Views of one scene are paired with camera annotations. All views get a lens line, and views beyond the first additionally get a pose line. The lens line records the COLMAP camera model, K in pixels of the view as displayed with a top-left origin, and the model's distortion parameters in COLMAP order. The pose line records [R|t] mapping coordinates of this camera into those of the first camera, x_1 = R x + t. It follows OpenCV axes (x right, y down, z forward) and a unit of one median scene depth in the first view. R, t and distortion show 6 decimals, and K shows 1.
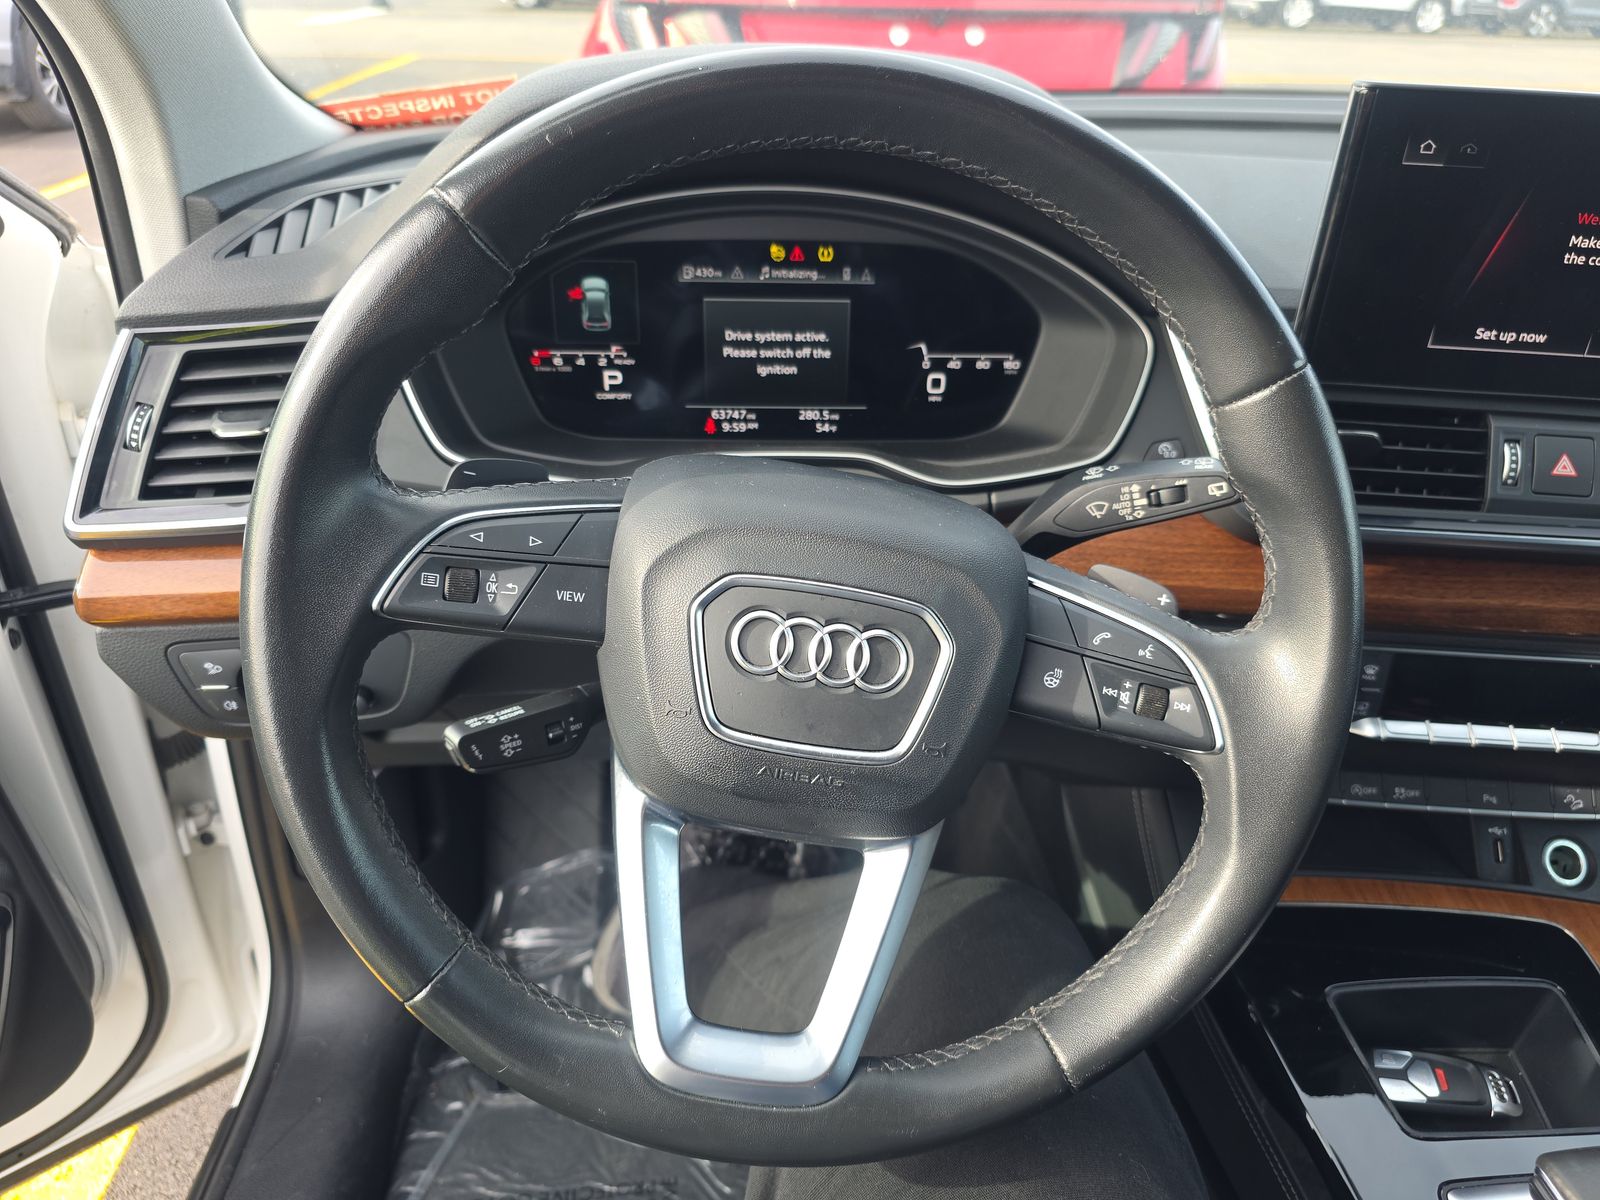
lens RADIAL K [[1058.0, 0, 800.0], [0, 1058.0, 600.0], [0, 0, 1]] dist [0.031179, -0.029425]
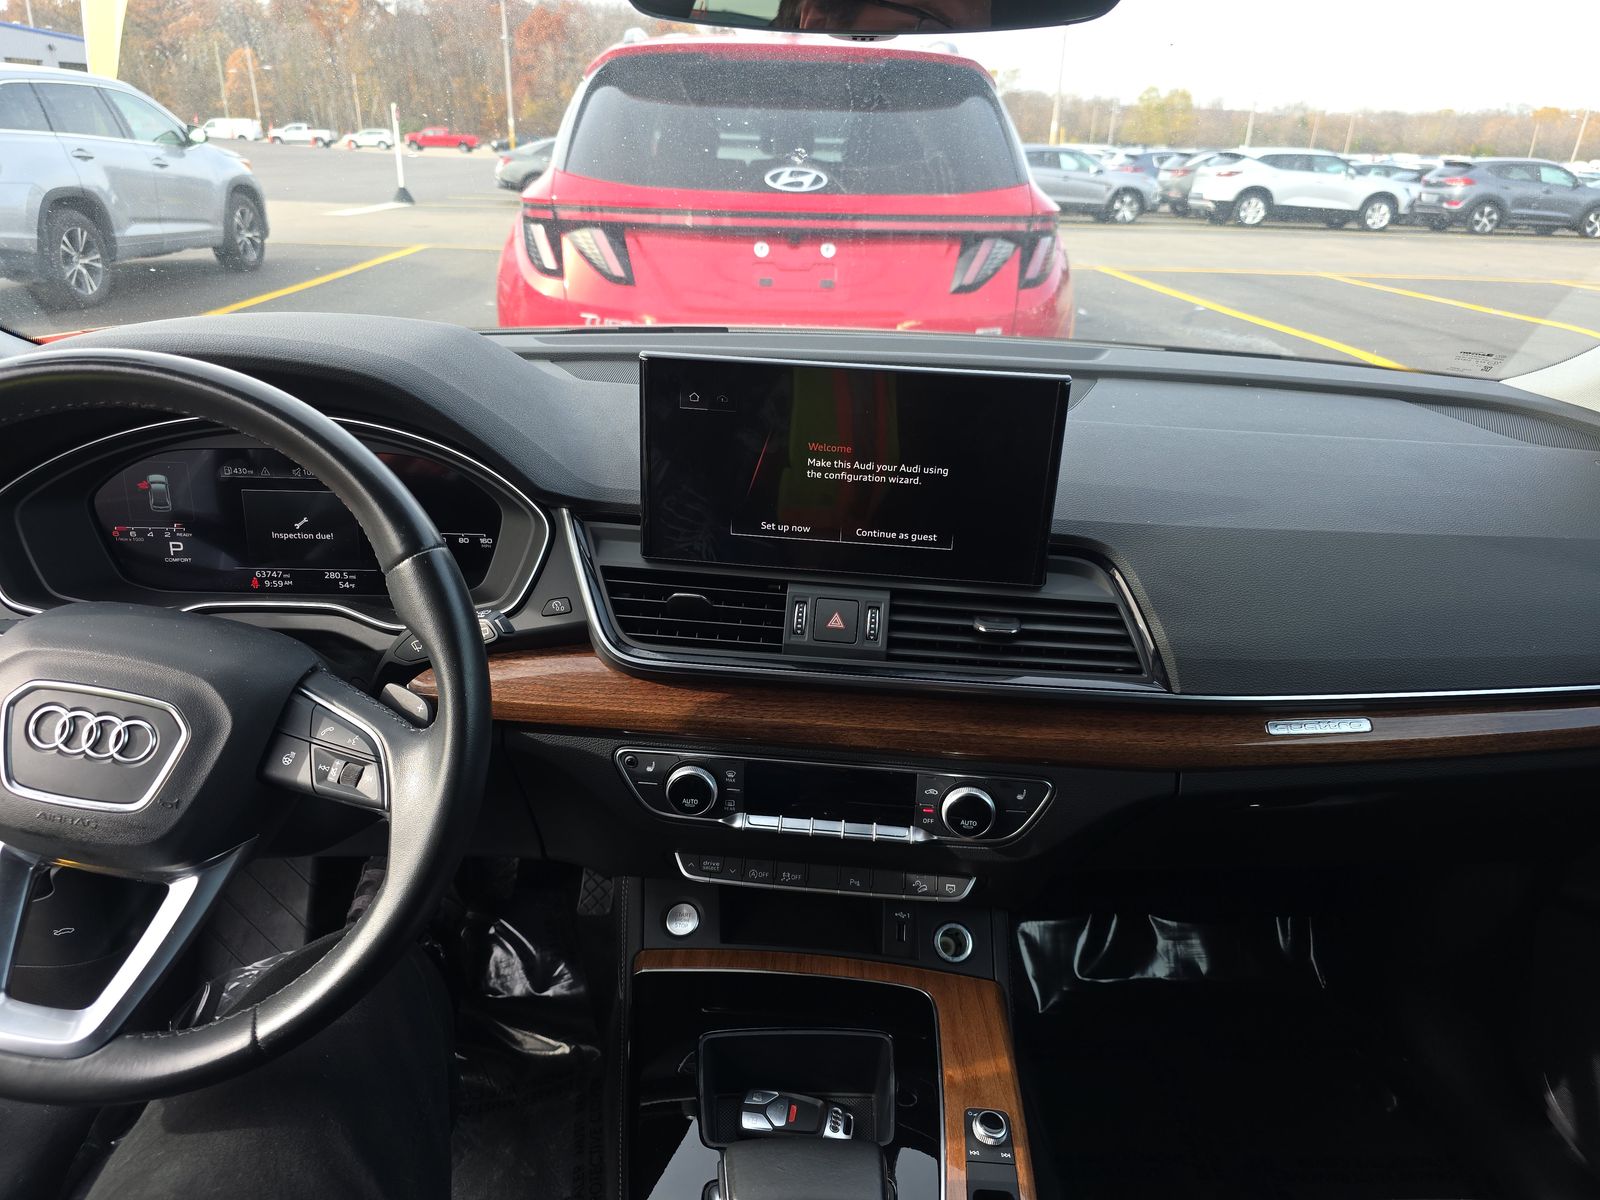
lens RADIAL K [[1049.2, 0, 800.0], [0, 1049.2, 600.0], [0, 0, 1]] dist [0.041741, -0.047135]
pose [[0.999880, 0.012422, -0.009301, 0.622830], [-0.013635, 0.989425, -0.144406, 0.038450], [0.007409, 0.144516, 0.989475, -0.300170]]
